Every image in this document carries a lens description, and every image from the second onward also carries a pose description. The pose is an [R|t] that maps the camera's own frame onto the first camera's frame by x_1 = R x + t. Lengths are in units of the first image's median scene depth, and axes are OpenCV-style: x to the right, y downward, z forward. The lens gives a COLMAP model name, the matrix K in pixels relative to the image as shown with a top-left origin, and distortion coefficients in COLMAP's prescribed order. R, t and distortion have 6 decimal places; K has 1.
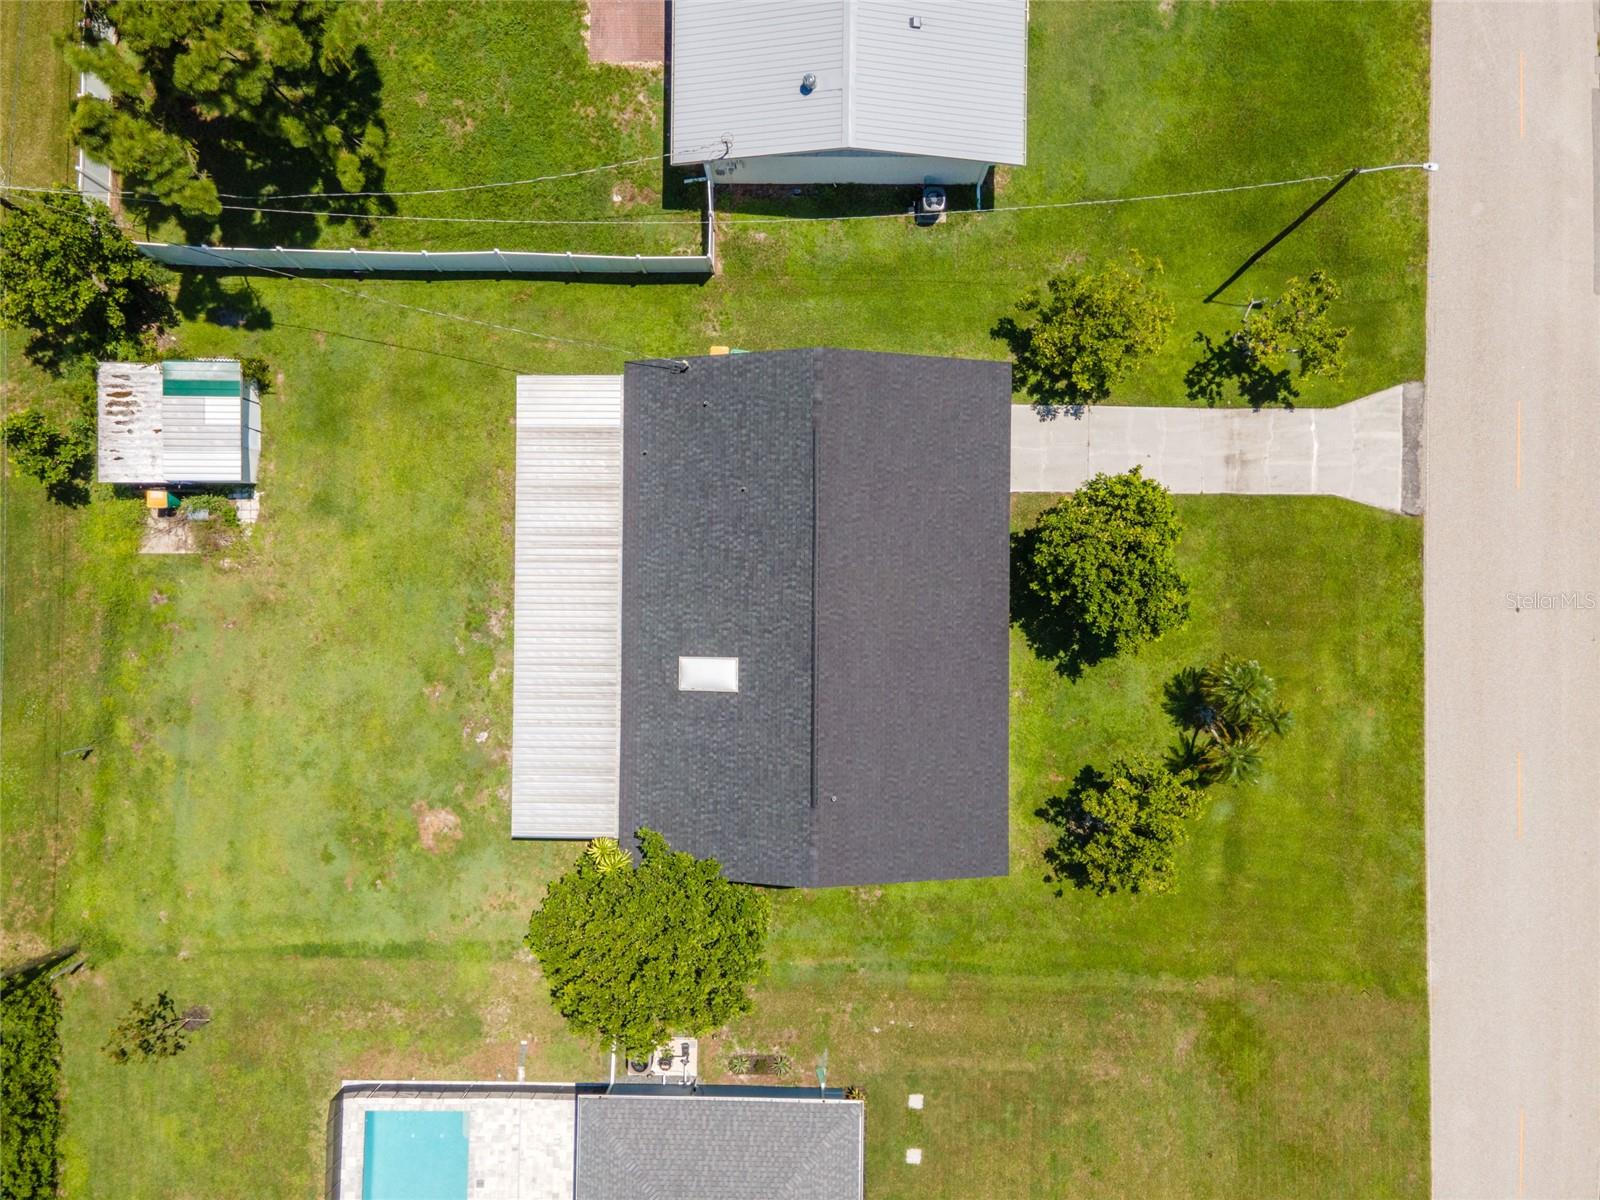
lens RADIAL K [[1151.1, 0, 793.8], [0, 1151.1, 597.9], [0, 0, 1]] dist [0.046003, 0.002594]
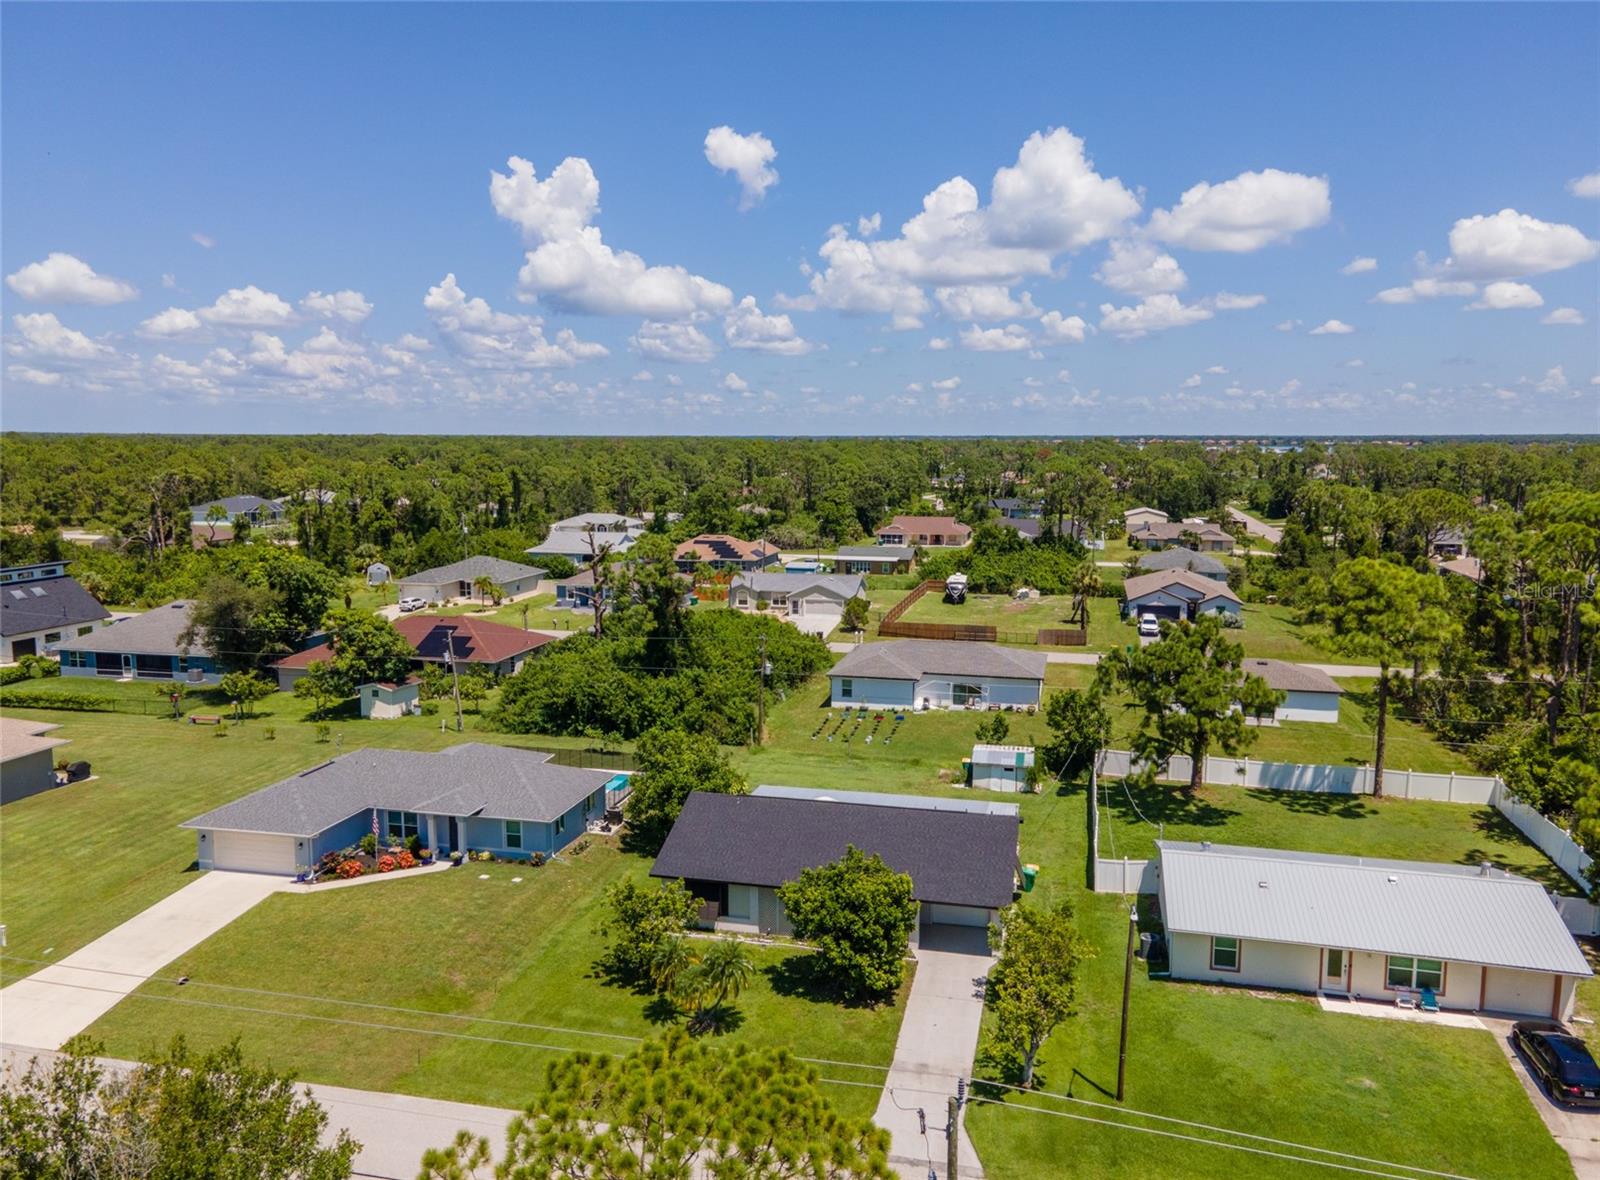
lens RADIAL K [[1171.2, 0, 793.7], [0, 1171.2, 589.6], [0, 0, 1]] dist [0.021275, 0.042675]
pose [[-0.223908, 0.142529, -0.964132, 1.396990], [-0.974566, -0.023291, 0.222888, -0.235647], [0.009312, 0.989517, 0.144119, 0.408551]]
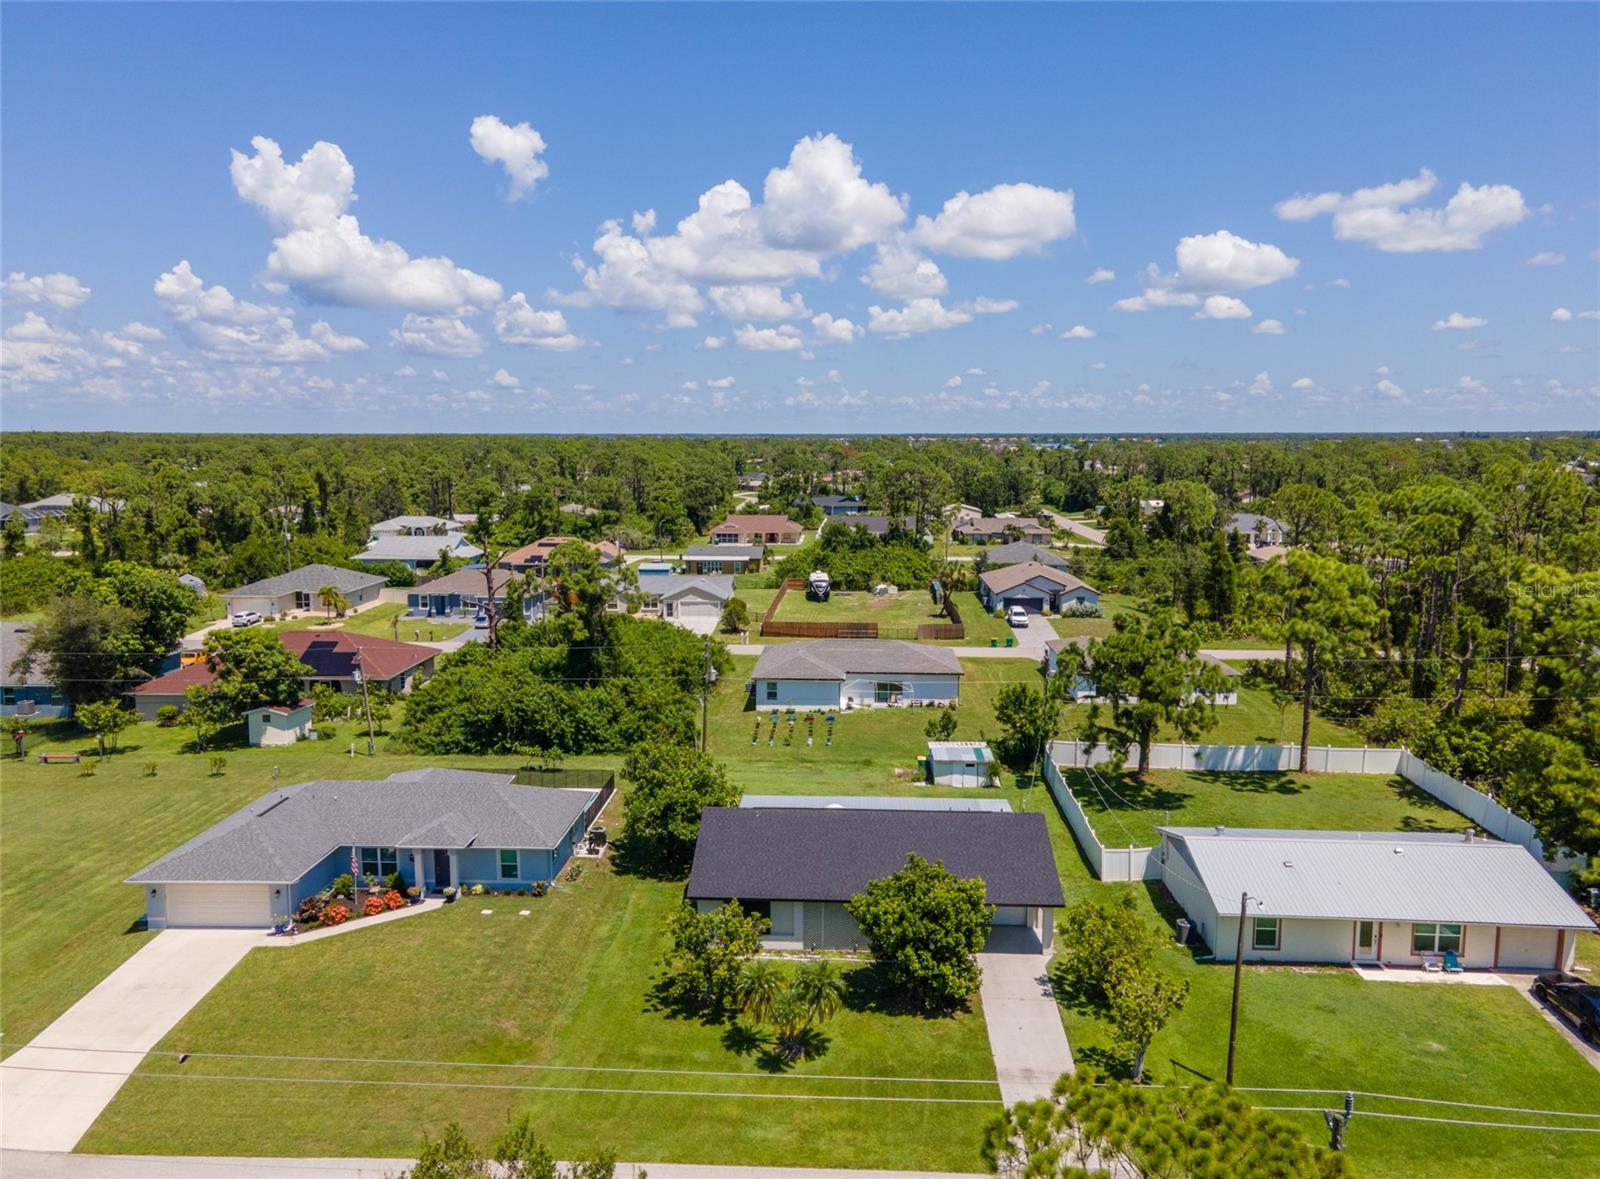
lens RADIAL K [[1171.2, 0, 793.7], [0, 1171.2, 589.1], [0, 0, 1]] dist [0.021275, 0.042675]
pose [[-0.041835, 0.147239, -0.988216, 1.397360], [-0.999088, 0.002271, 0.042634, 0.049101], [0.008522, 0.989098, 0.147010, 0.403186]]
